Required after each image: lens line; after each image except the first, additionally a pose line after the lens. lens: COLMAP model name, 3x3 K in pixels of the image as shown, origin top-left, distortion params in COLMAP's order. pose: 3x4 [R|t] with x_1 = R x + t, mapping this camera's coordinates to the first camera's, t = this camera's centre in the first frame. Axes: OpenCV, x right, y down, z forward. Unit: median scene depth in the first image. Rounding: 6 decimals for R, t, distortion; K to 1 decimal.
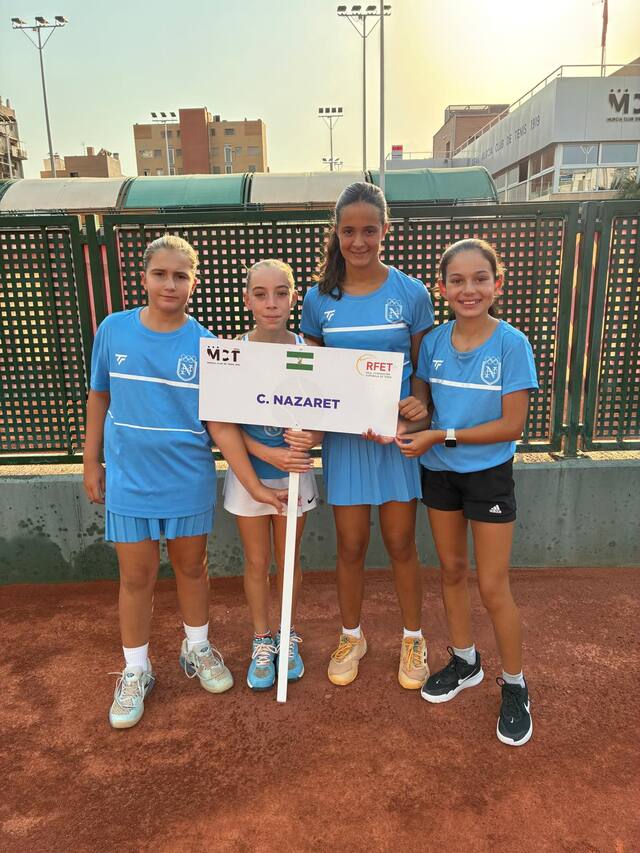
lens RADIAL K [[641.3, 0, 324.9], [0, 641.3, 427.7], [0, 0, 1]] dist [0.039513, -0.045735]
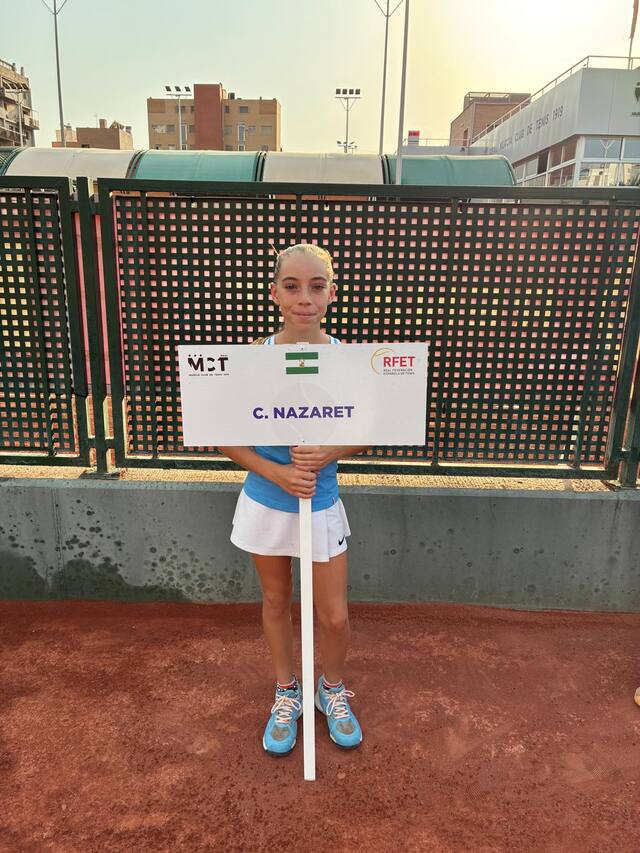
lens RADIAL K [[641.3, 0, 316.9], [0, 641.3, 426.9], [0, 0, 1]] dist [0.039513, -0.045735]
pose [[0.998701, 0.049606, -0.011666, -0.029149], [-0.049346, 0.998549, 0.021564, -0.033341], [0.012719, -0.020961, 0.999699, 0.137455]]
